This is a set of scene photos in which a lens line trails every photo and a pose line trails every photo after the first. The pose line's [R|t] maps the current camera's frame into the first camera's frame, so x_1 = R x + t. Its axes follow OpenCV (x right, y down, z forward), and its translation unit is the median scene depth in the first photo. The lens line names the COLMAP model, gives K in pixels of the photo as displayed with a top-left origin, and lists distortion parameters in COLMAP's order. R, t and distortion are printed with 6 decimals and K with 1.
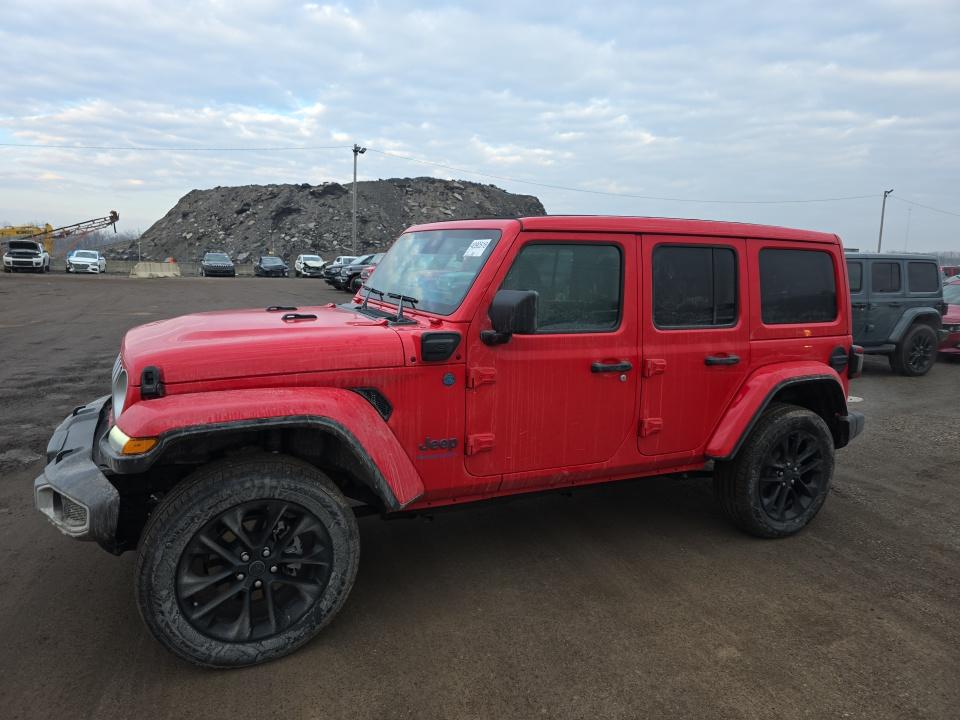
lens RADIAL K [[636.0, 0, 476.5], [0, 636.0, 362.0], [0, 0, 1]] dist [0.062470, -0.055746]
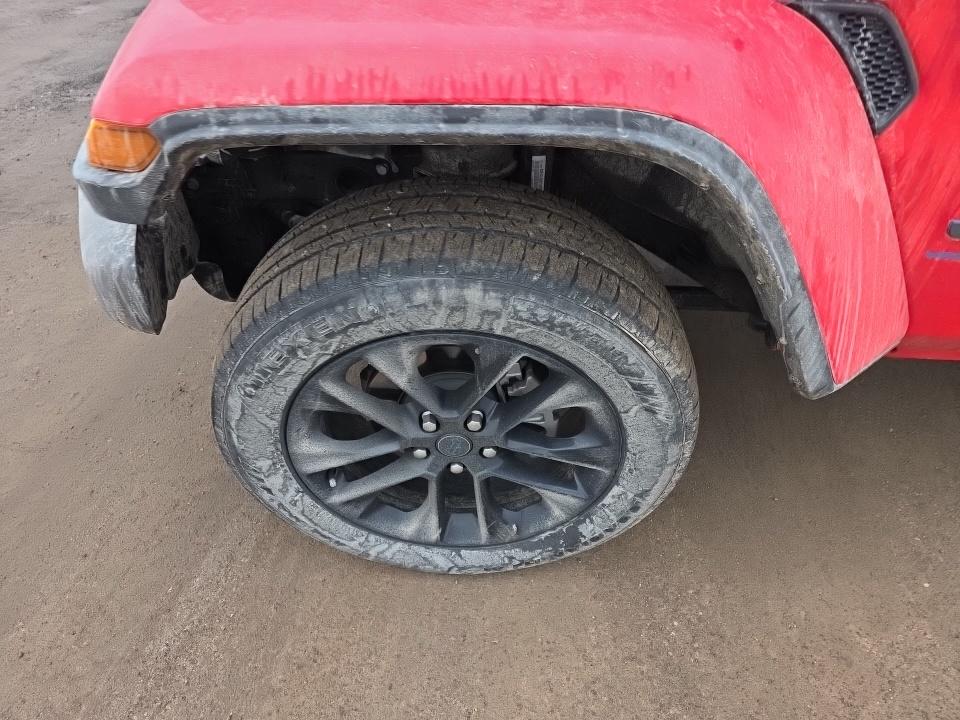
lens RADIAL K [[636.0, 0, 476.5], [0, 636.0, 362.0], [0, 0, 1]] dist [0.062470, -0.055746]
pose [[0.878527, 0.305967, -0.366843, -0.174171], [-0.050493, 0.823127, 0.565608, 0.019524], [0.475016, -0.478379, 0.738589, 0.675464]]
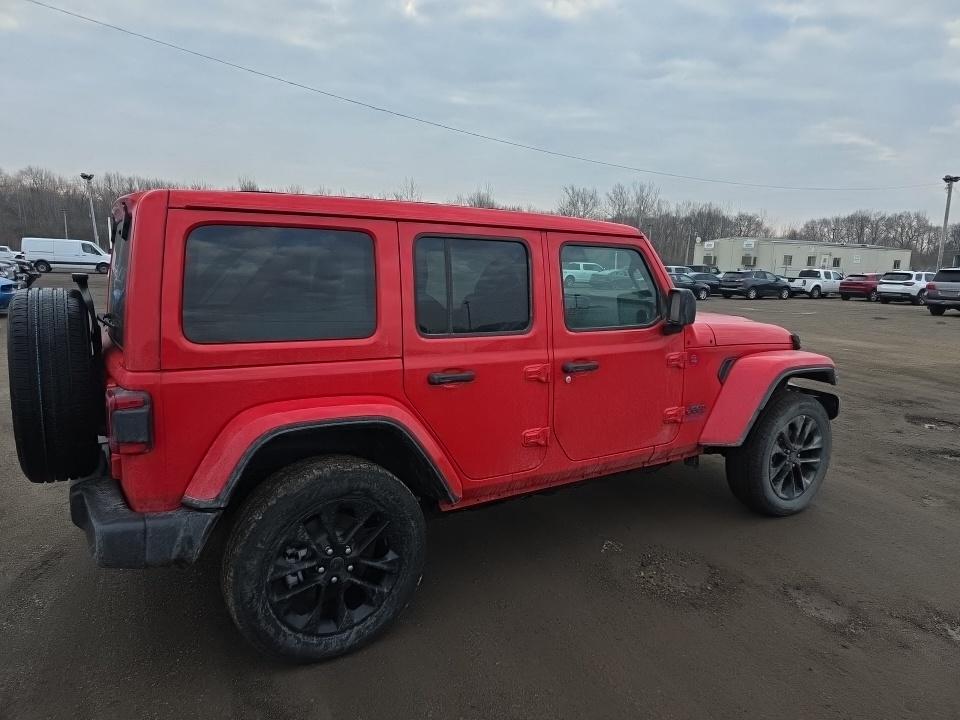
lens RADIAL K [[642.8, 0, 481.2], [0, 642.8, 365.9], [0, 0, 1]] dist [0.030978, -0.005995]
pose [[0.996591, -0.004863, 0.082354, 0.448844], [0.004406, 0.999974, 0.005727, -0.027050], [-0.082380, -0.005345, 0.996587, 0.249838]]
